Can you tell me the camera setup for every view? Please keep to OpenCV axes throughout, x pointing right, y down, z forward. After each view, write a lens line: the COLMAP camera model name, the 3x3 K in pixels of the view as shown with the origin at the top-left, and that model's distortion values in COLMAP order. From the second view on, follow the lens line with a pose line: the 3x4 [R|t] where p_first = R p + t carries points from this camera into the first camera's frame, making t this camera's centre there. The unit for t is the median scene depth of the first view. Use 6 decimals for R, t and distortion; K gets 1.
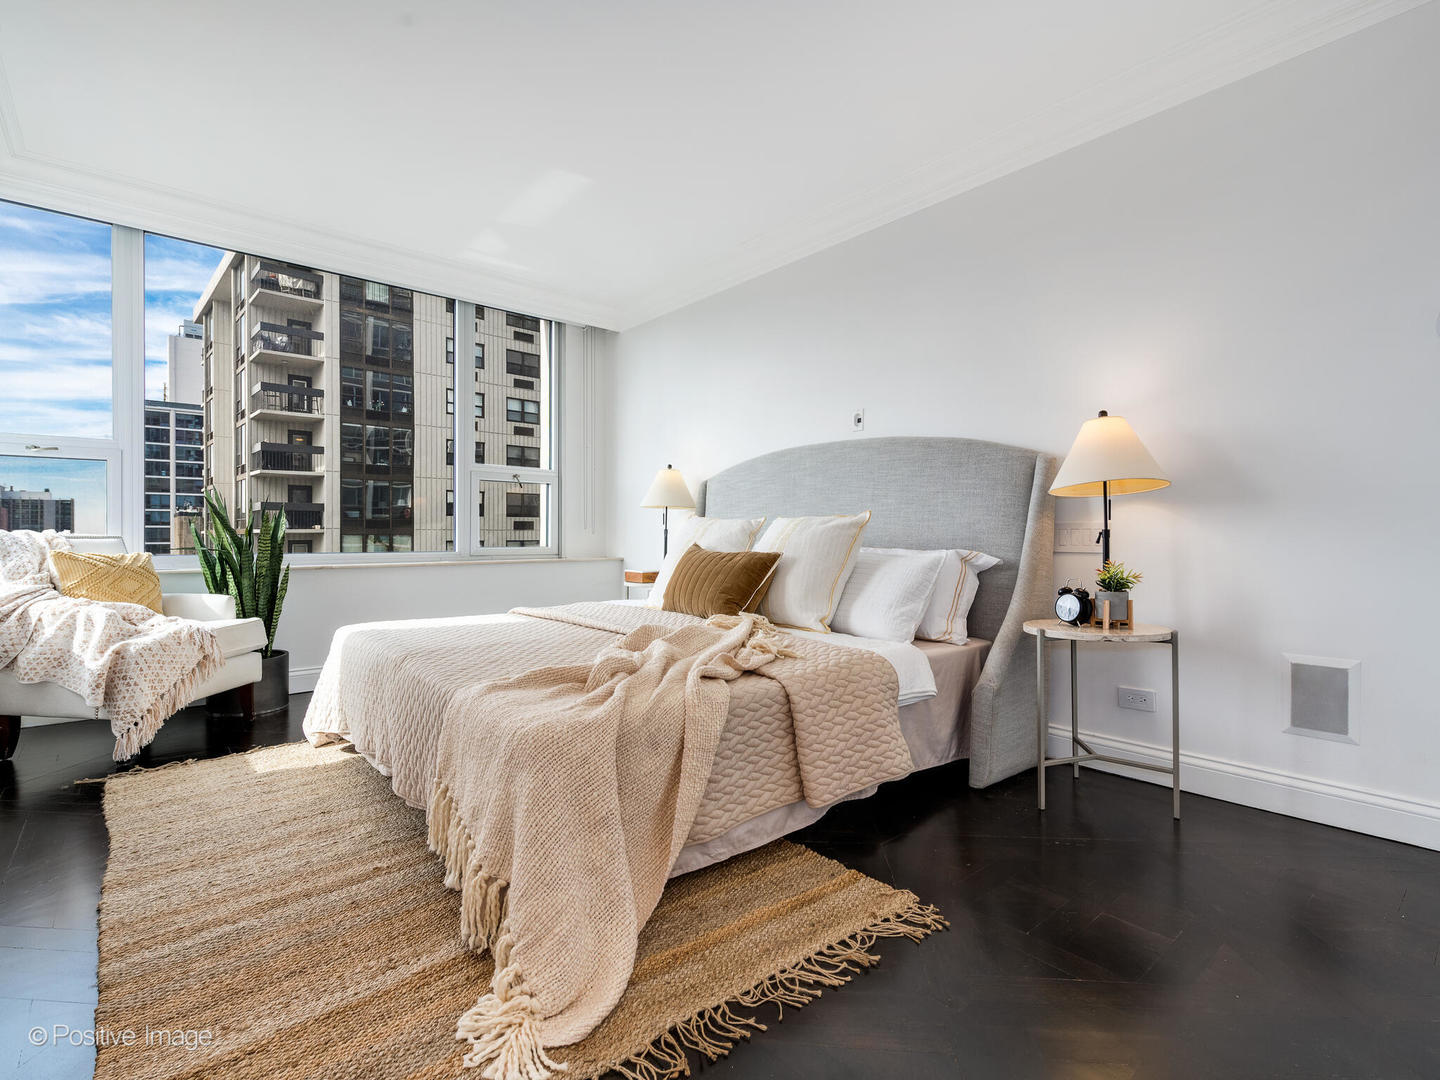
lens RADIAL K [[707.1, 0, 720.0], [0, 707.1, 540.0], [0, 0, 1]] dist [-0.000382, -0.000754]
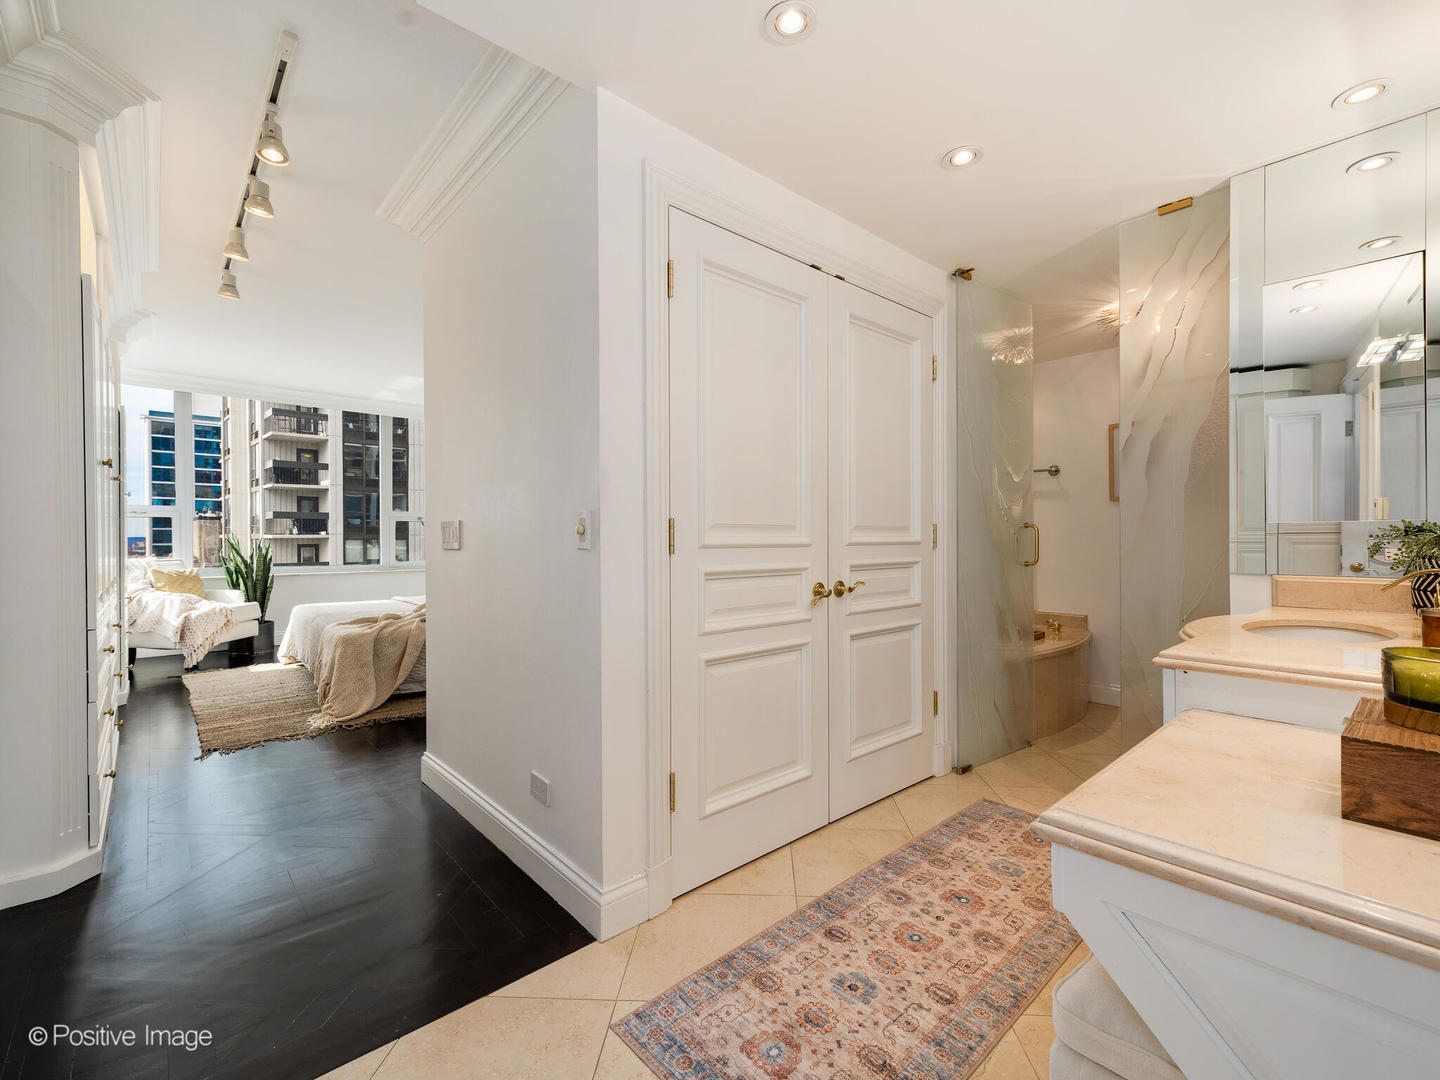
lens RADIAL K [[637.4, 0, 717.4], [0, 637.4, 545.4], [0, 0, 1]] dist [0.000778, -0.000065]
pose [[0.999554, -0.000884, 0.029847, 0.466081], [0.000684, 0.999977, 0.006731, -0.046277], [-0.029852, -0.006708, 0.999532, -0.652553]]
